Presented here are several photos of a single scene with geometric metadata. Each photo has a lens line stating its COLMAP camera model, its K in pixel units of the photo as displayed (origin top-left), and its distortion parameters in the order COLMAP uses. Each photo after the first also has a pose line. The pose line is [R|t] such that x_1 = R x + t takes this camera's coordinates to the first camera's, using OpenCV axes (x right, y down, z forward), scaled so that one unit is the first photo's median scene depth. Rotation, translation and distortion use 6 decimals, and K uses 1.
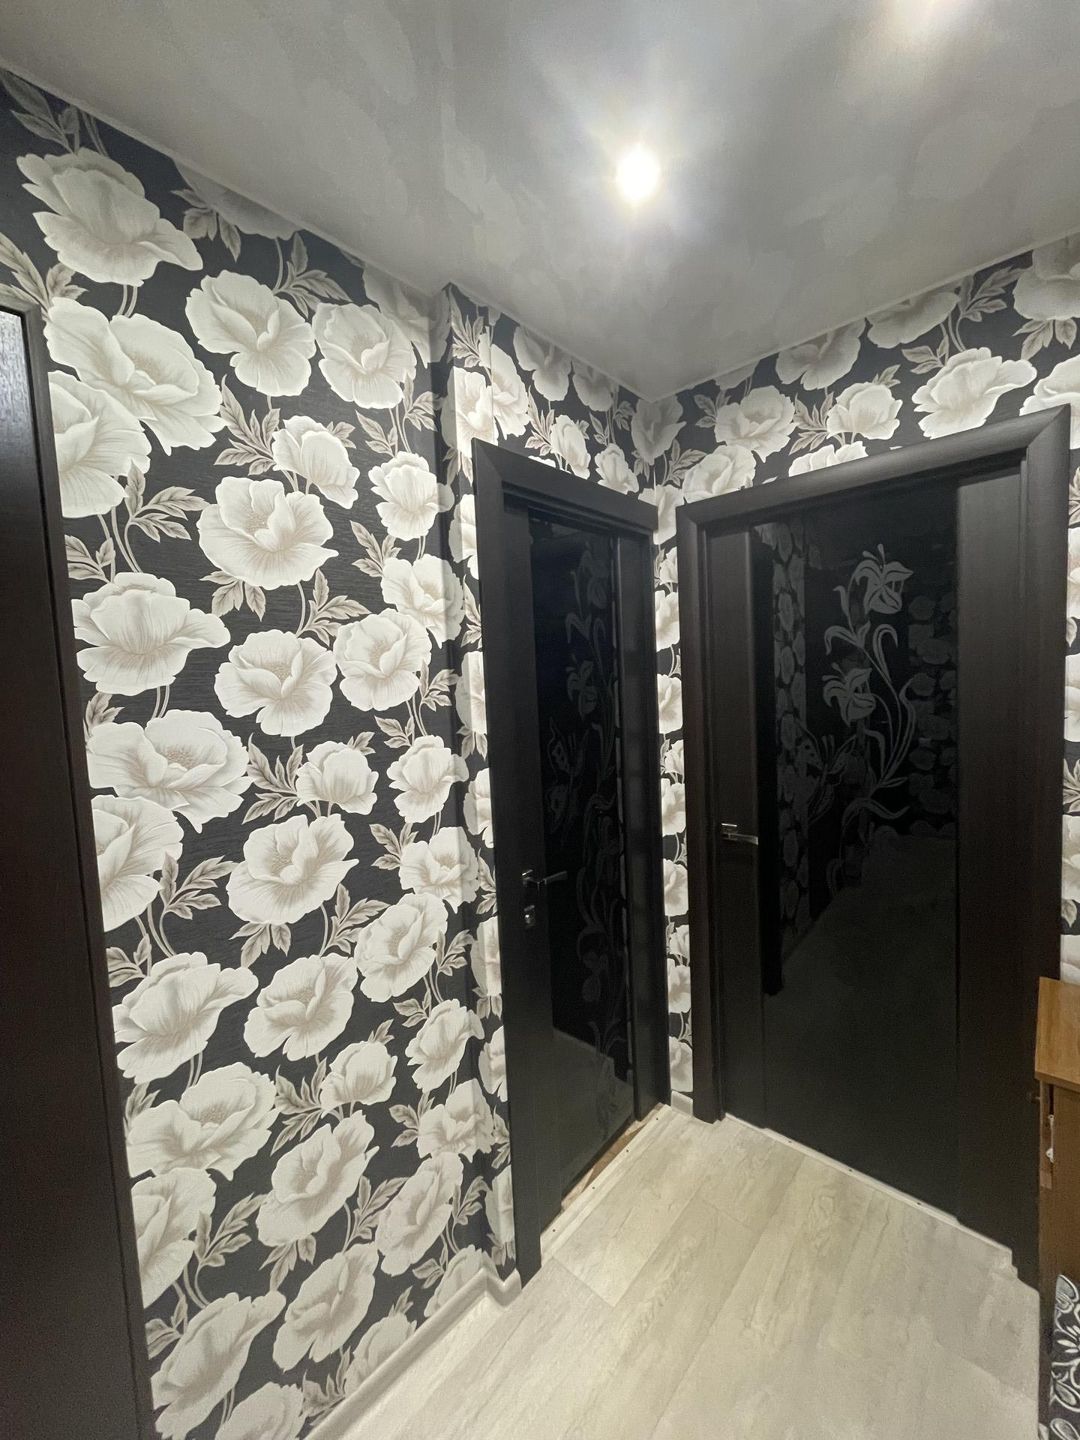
lens RADIAL K [[580.4, 0, 544.0], [0, 580.4, 718.5], [0, 0, 1]] dist [-0.003361, -0.000087]
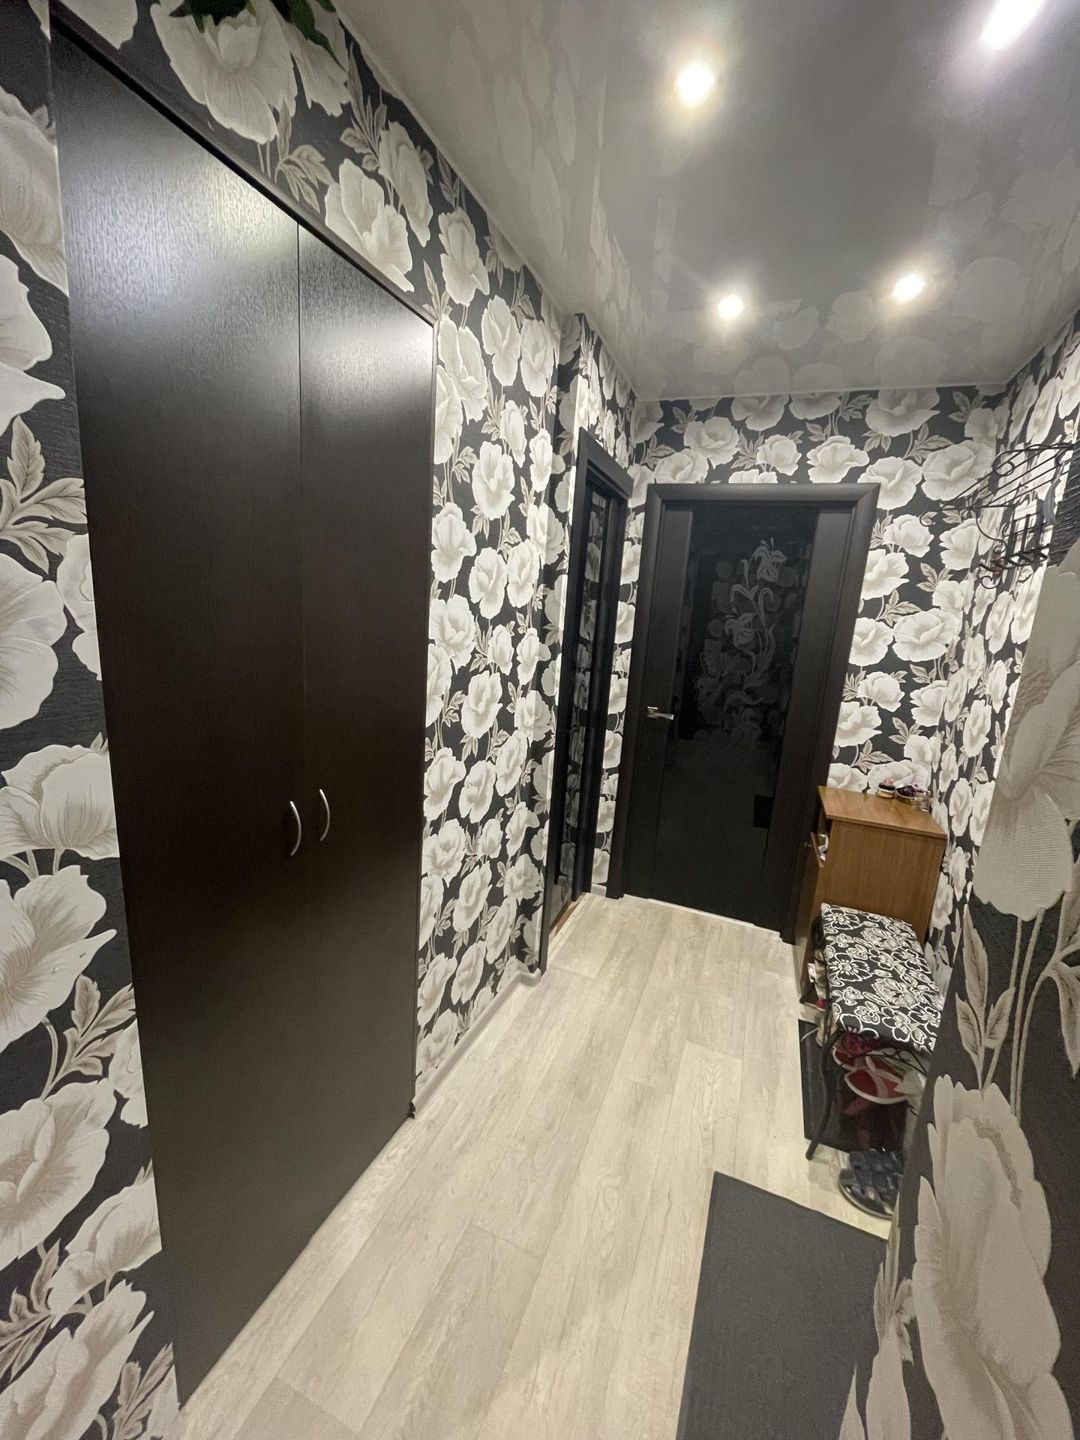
lens RADIAL K [[580.4, 0, 543.6], [0, 580.4, 718.3], [0, 0, 1]] dist [-0.003361, -0.000087]
pose [[0.930164, 0.041597, 0.364781, -0.726979], [-0.091890, 0.988315, 0.121612, 0.077659], [-0.355459, -0.146639, 0.923117, -0.436963]]
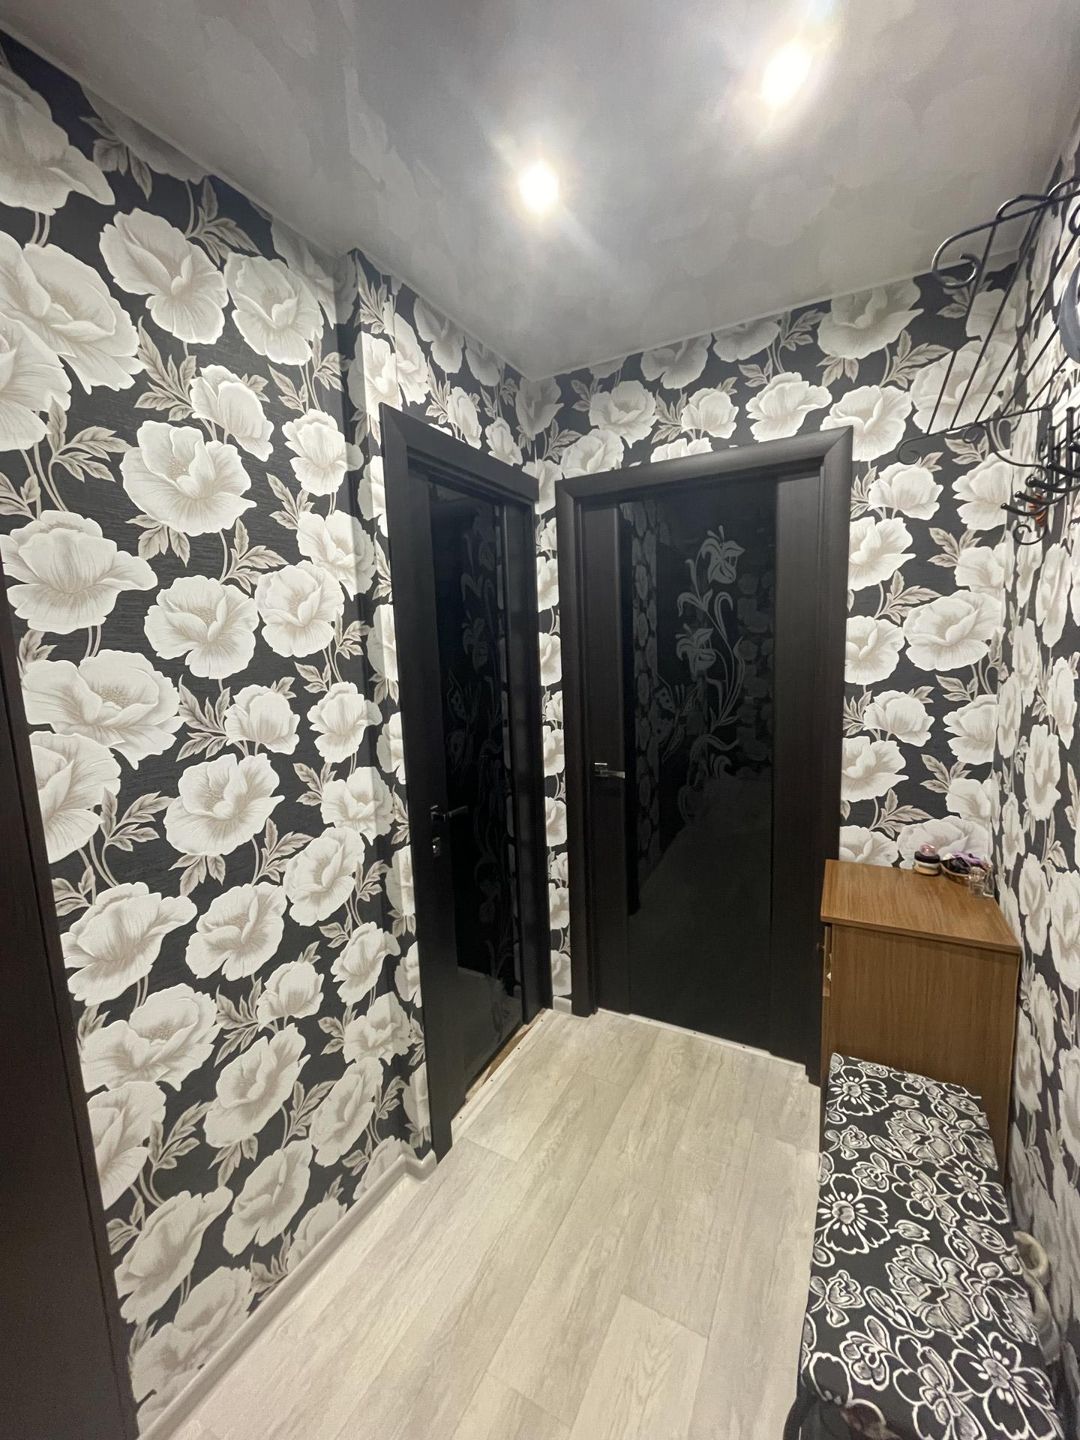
lens RADIAL K [[580.4, 0, 543.5], [0, 580.4, 718.7], [0, 0, 1]] dist [-0.003361, -0.000087]
pose [[0.970639, -0.021336, 0.239592, -0.100721], [0.008594, 0.998498, 0.054105, 0.043308], [-0.240387, -0.050457, 0.969365, -0.137848]]
